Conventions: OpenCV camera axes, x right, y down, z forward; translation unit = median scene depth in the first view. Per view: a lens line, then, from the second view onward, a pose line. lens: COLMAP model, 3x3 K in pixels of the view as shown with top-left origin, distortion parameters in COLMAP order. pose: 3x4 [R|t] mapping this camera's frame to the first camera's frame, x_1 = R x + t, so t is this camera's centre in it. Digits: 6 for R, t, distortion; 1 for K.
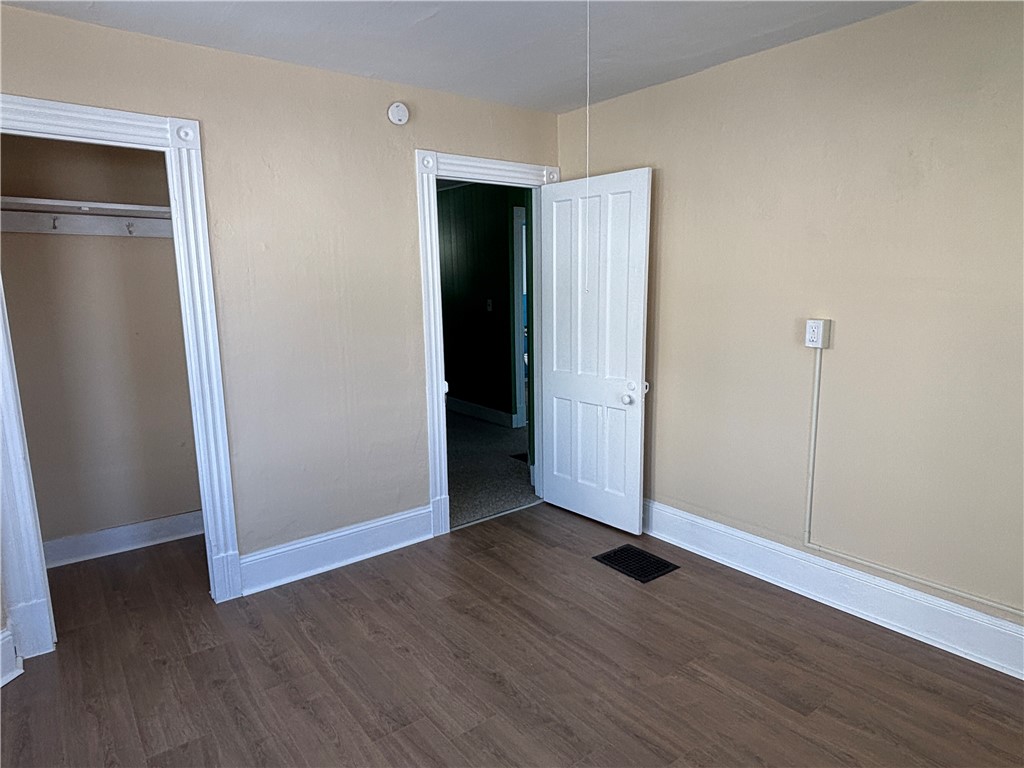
lens RADIAL K [[641.3, 0, 512.0], [0, 641.3, 384.0], [0, 0, 1]] dist [-0.003385, -0.005040]
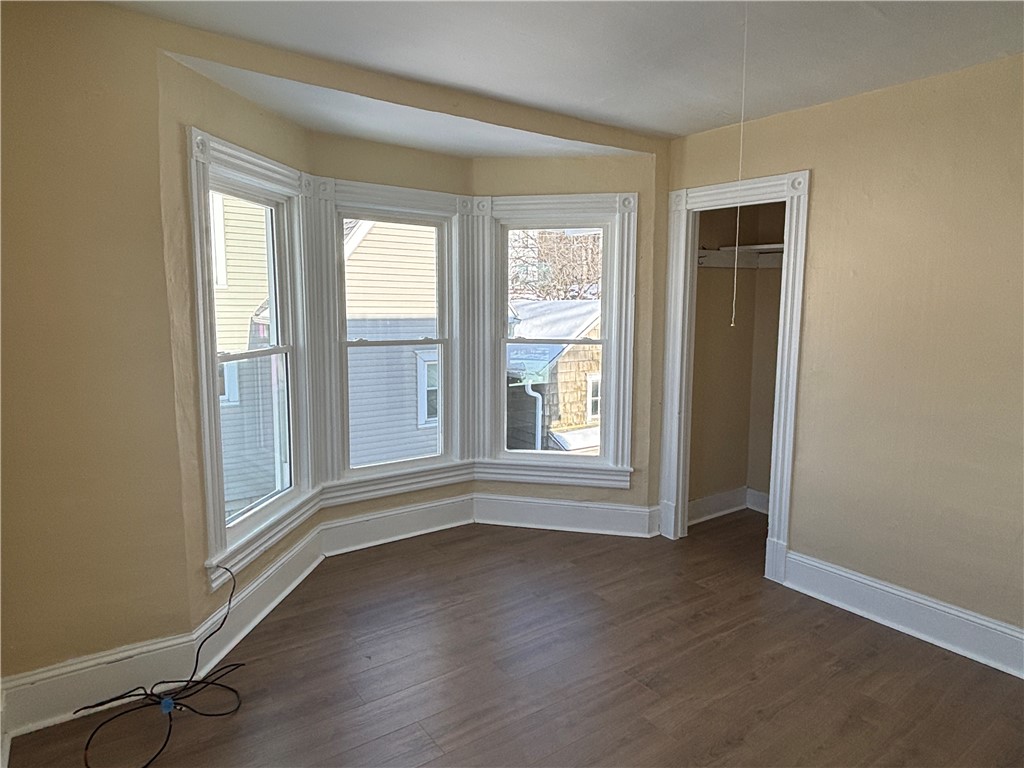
lens RADIAL K [[641.3, 0, 512.0], [0, 641.3, 384.0], [0, 0, 1]] dist [-0.003385, -0.005040]
pose [[-0.068594, 0.132974, -0.988743, 0.697471], [-0.175919, 0.973935, 0.143187, -0.091276], [0.982012, 0.183761, -0.043414, 0.537941]]
